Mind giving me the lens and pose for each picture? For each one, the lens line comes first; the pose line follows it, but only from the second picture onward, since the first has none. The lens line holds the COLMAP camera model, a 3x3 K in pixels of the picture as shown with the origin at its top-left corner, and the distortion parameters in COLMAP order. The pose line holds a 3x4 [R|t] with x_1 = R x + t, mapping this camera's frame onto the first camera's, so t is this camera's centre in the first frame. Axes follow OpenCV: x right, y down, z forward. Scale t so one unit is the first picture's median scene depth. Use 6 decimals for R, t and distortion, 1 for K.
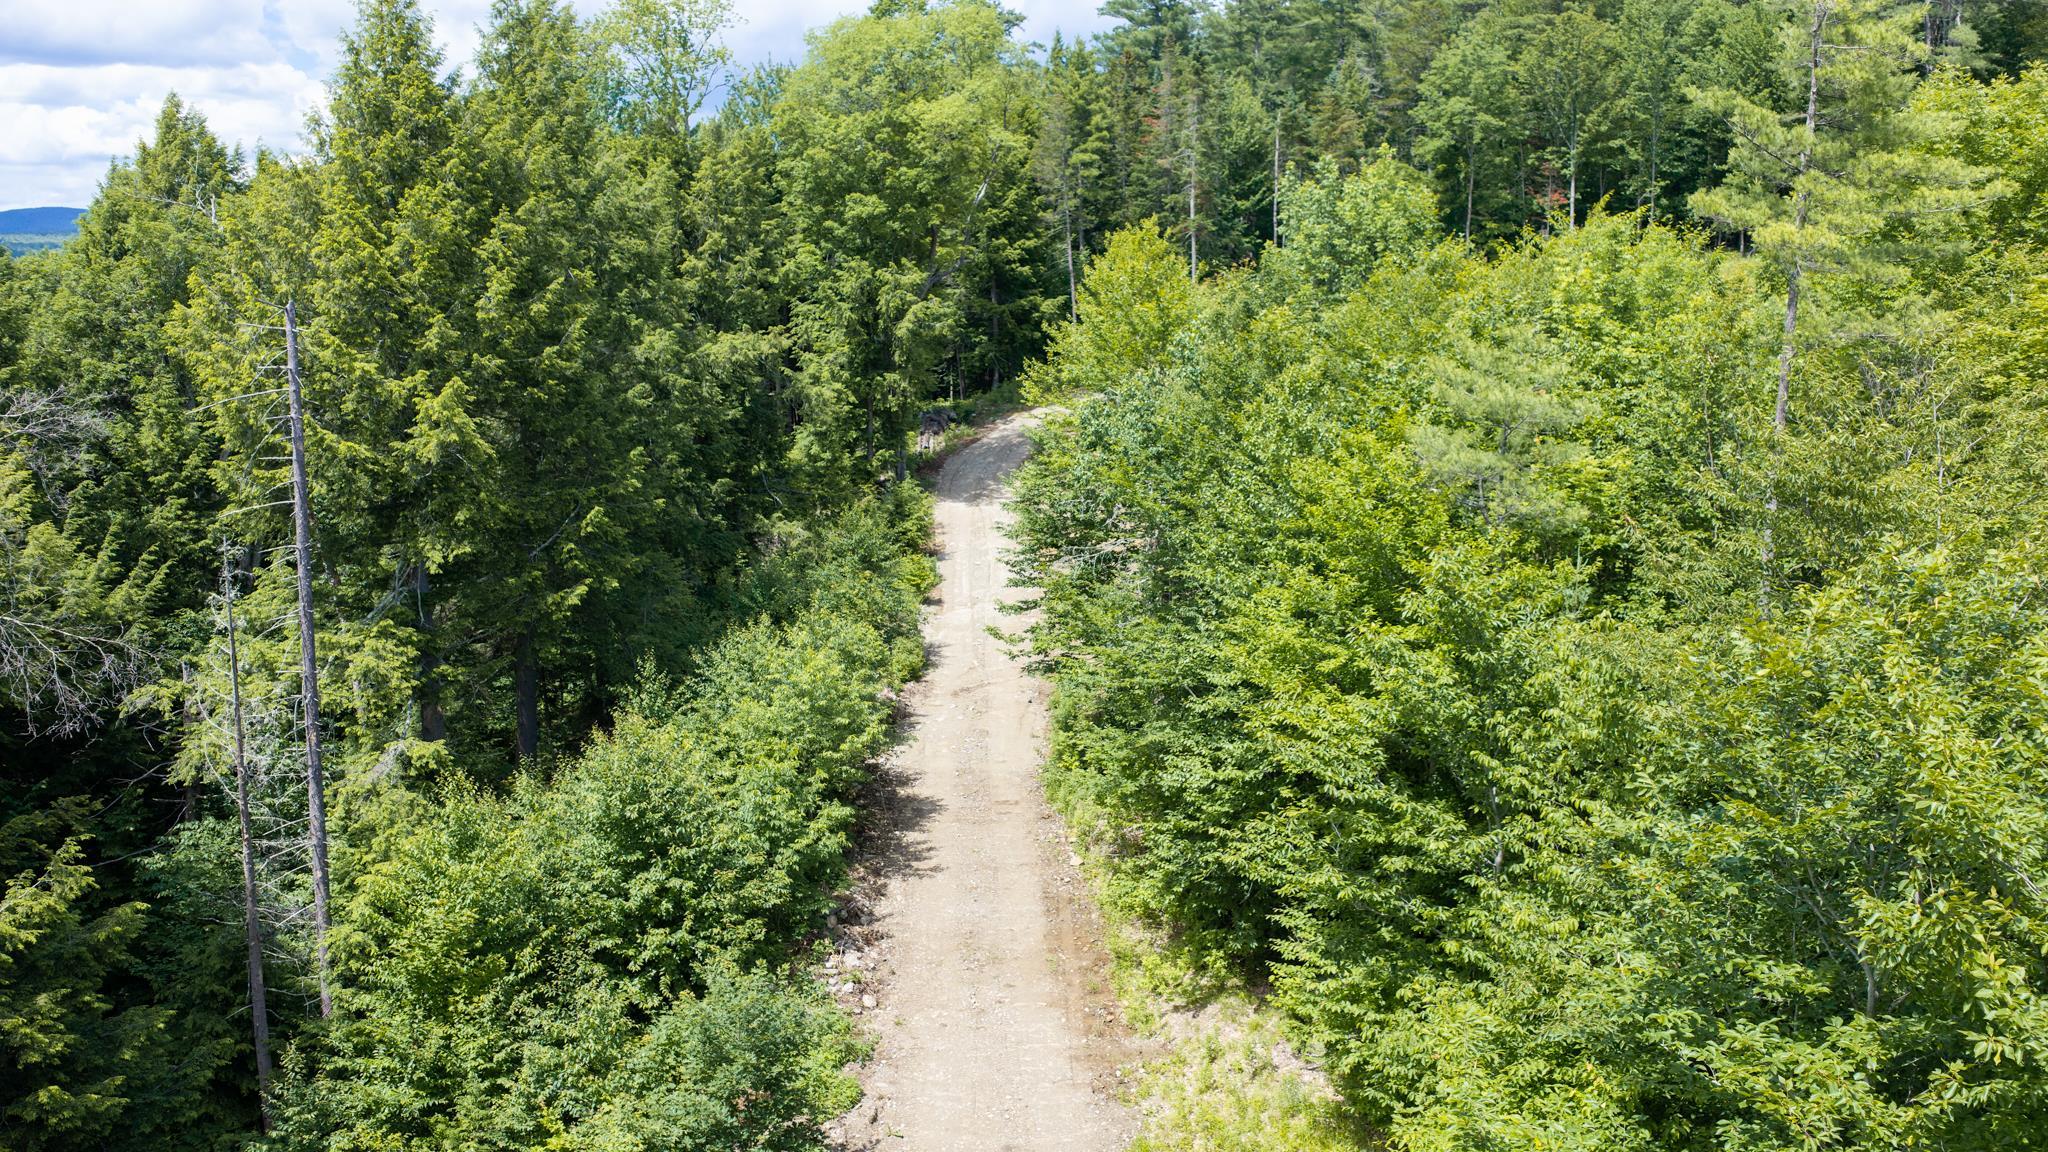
lens RADIAL K [[1697.7, 0, 1024.2], [0, 1697.7, 569.6], [0, 0, 1]] dist [-0.002018, -0.013501]
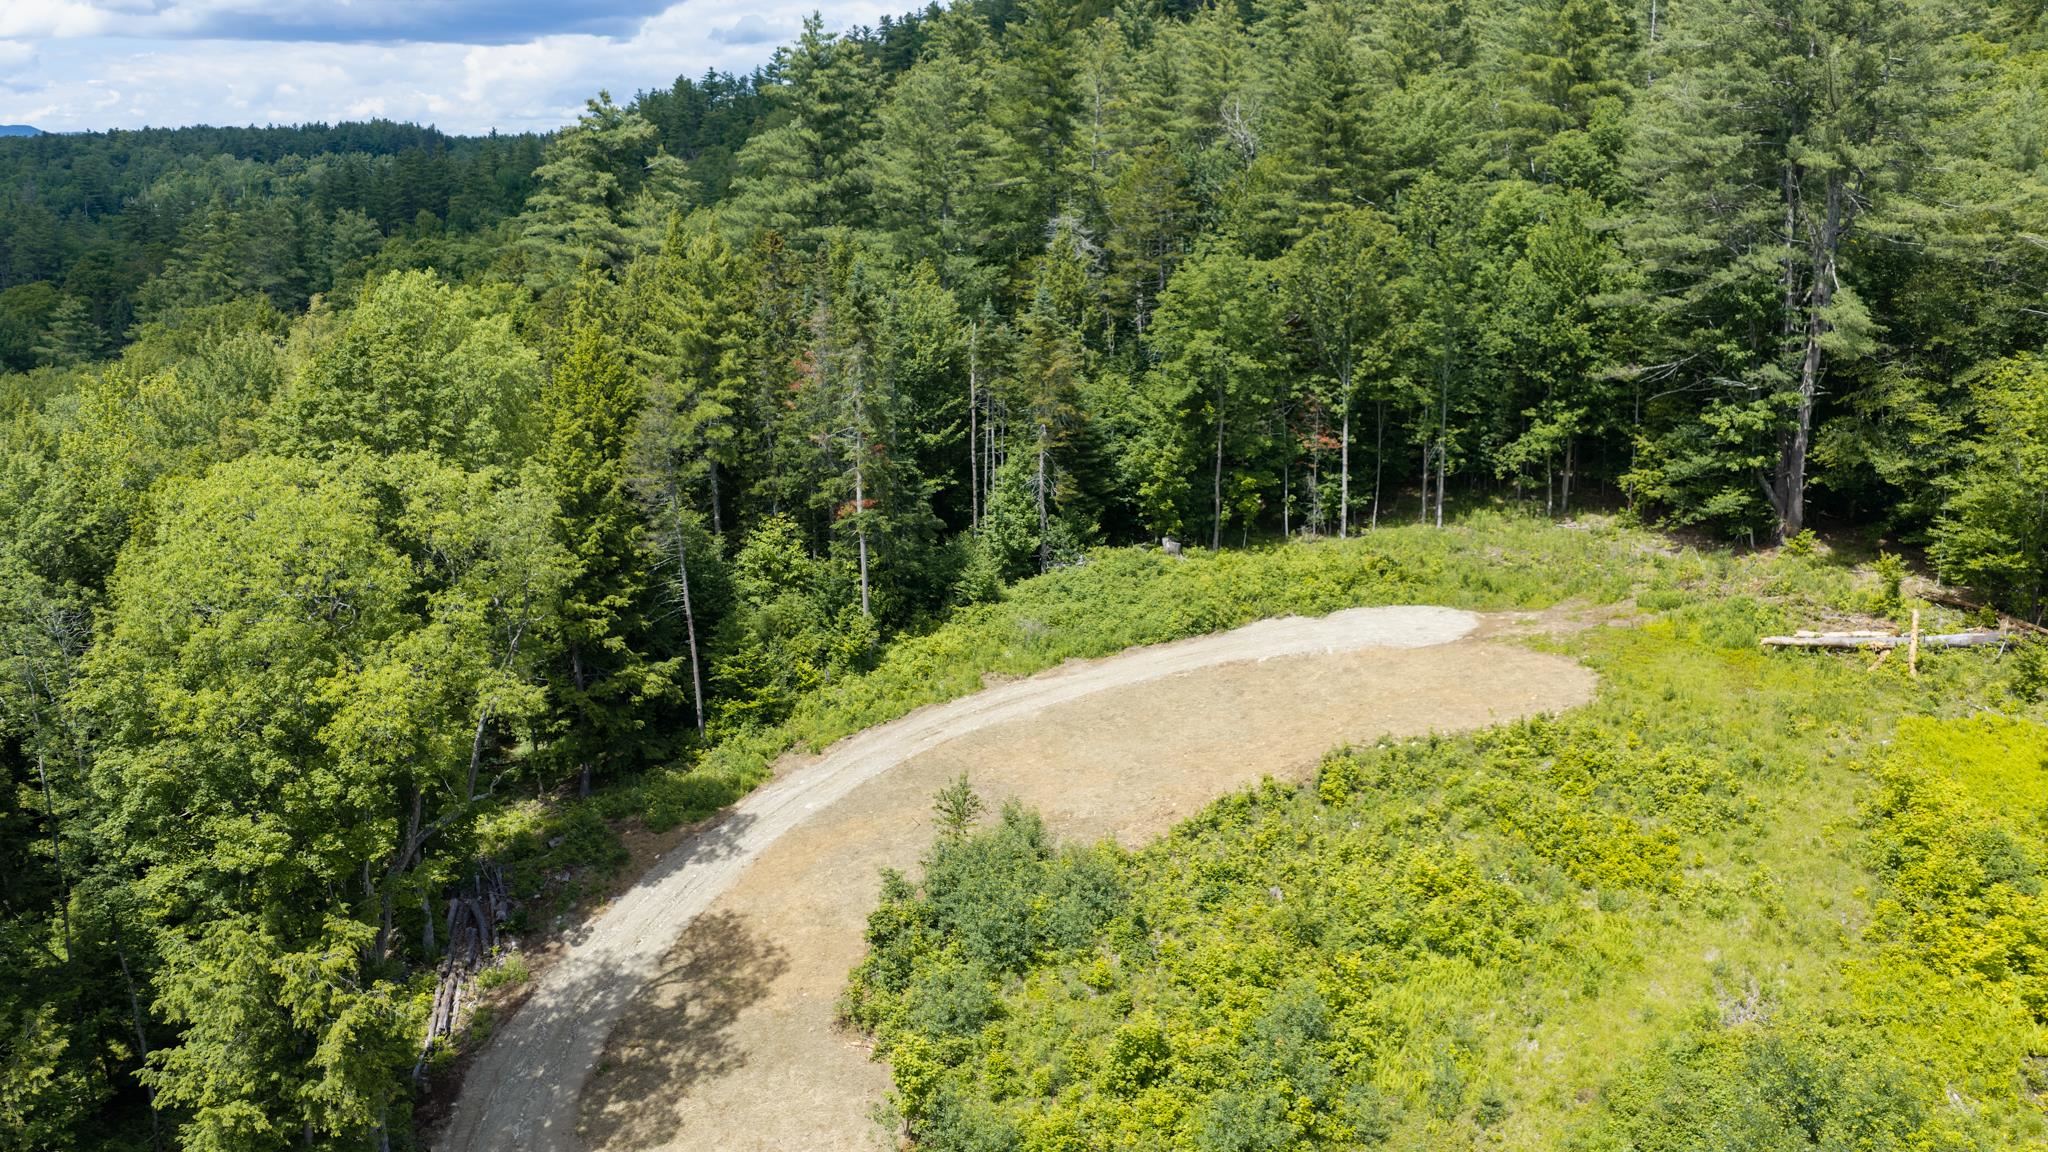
lens RADIAL K [[1697.7, 0, 1020.5], [0, 1697.7, 582.1], [0, 0, 1]] dist [-0.002018, -0.013501]
pose [[0.985763, -0.028750, 0.165663, 0.042612], [0.021183, 0.998658, 0.047267, -0.199994], [-0.166800, -0.043085, 0.985049, 0.251442]]
